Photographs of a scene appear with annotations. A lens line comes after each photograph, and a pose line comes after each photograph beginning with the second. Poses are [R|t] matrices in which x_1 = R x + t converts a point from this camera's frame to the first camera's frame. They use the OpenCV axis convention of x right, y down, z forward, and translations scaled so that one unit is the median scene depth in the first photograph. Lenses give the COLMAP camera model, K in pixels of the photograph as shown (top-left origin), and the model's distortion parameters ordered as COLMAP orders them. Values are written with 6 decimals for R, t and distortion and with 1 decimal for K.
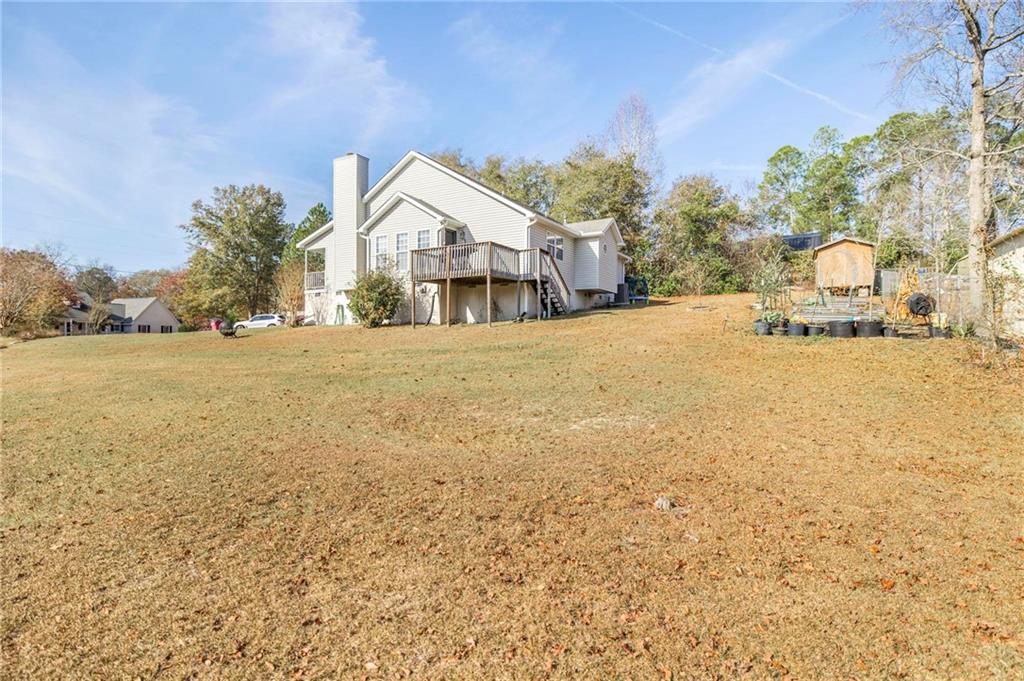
lens RADIAL K [[529.3, 0, 512.0], [0, 529.3, 340.5], [0, 0, 1]] dist [0.000457, 0.000017]
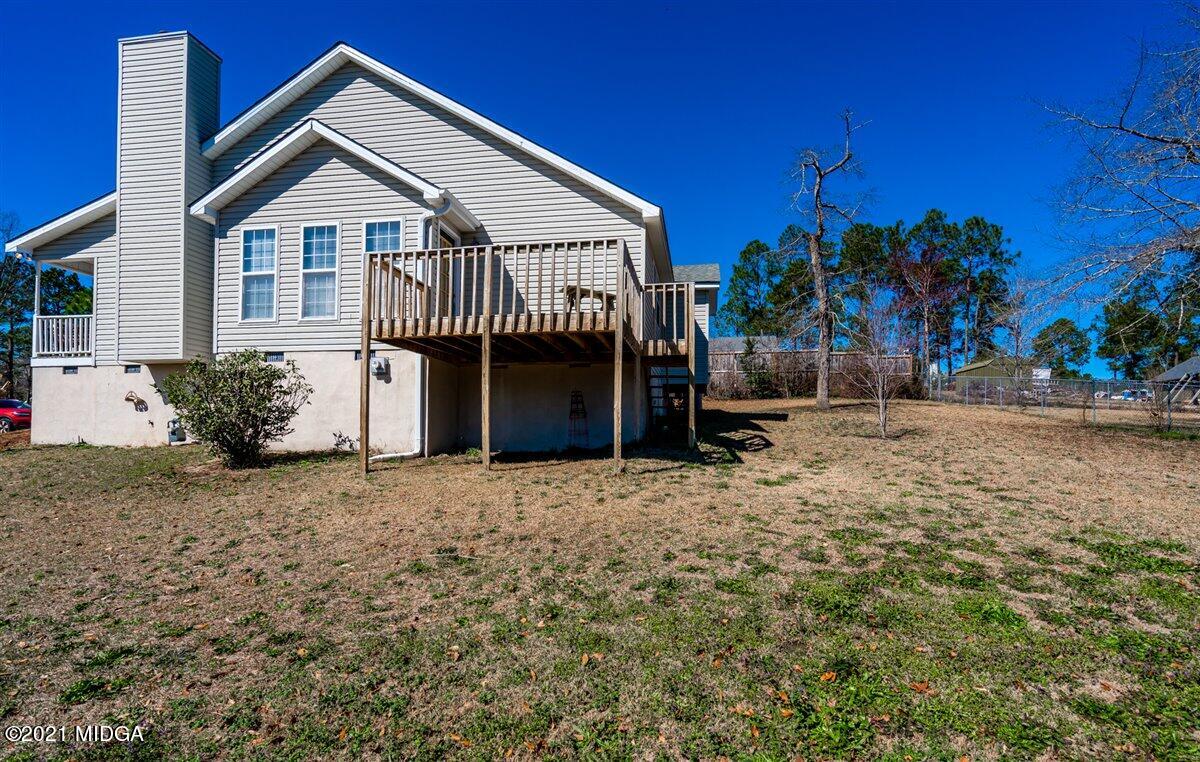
lens RADIAL K [[546.7, 0, 618.3], [0, 546.7, 433.8], [0, 0, 1]] dist [-0.000465, 0.000008]
pose [[0.928355, 0.010283, 0.371552, -0.146334], [-0.005810, 0.999897, -0.013156, -0.038358], [-0.371649, 0.010055, 0.928319, 0.514652]]
